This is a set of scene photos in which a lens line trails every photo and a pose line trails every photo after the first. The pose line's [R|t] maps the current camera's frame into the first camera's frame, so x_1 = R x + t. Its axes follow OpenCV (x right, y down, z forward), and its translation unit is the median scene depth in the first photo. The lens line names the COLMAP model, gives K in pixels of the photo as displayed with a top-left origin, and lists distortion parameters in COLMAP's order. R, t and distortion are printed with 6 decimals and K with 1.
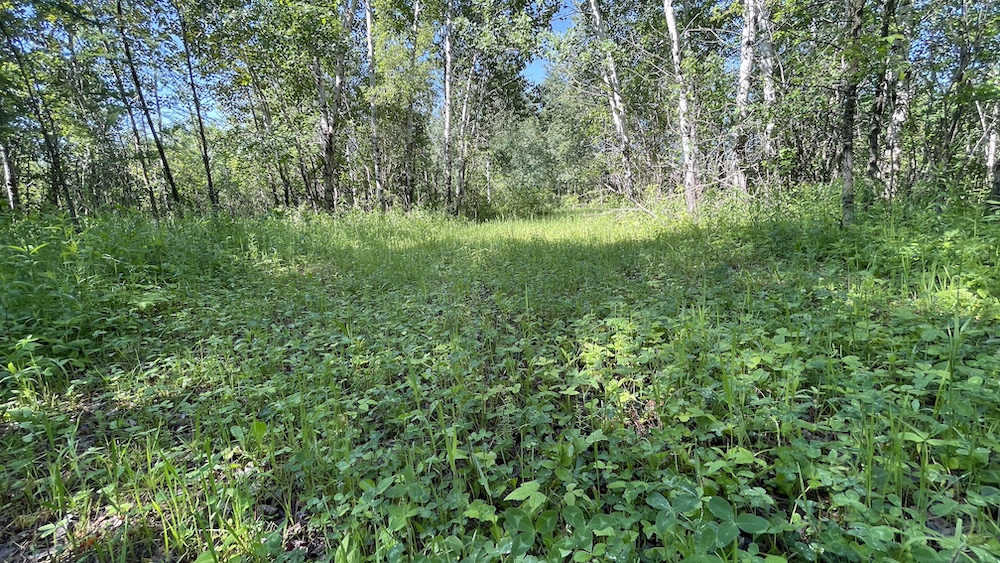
lens RADIAL K [[411.0, 0, 499.8], [0, 411.0, 280.6], [0, 0, 1]] dist [-0.000109, 0.000333]
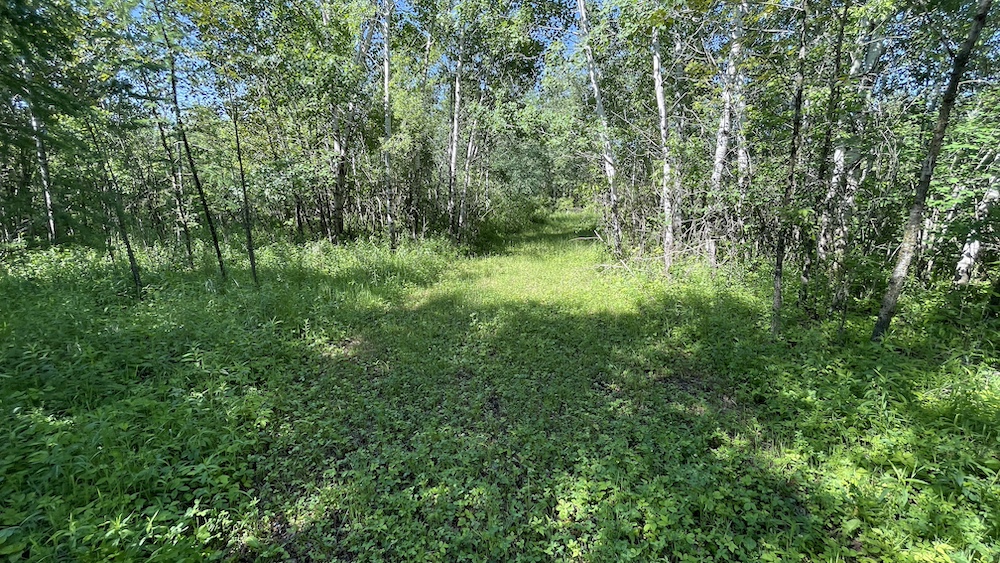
lens RADIAL K [[411.0, 0, 500.1], [0, 411.0, 282.5], [0, 0, 1]] dist [-0.000109, 0.000333]
pose [[0.998744, 0.044866, 0.022323, -0.018253], [-0.045789, 0.998036, 0.042743, -0.123239], [-0.020362, -0.043711, 0.998837, -0.104694]]
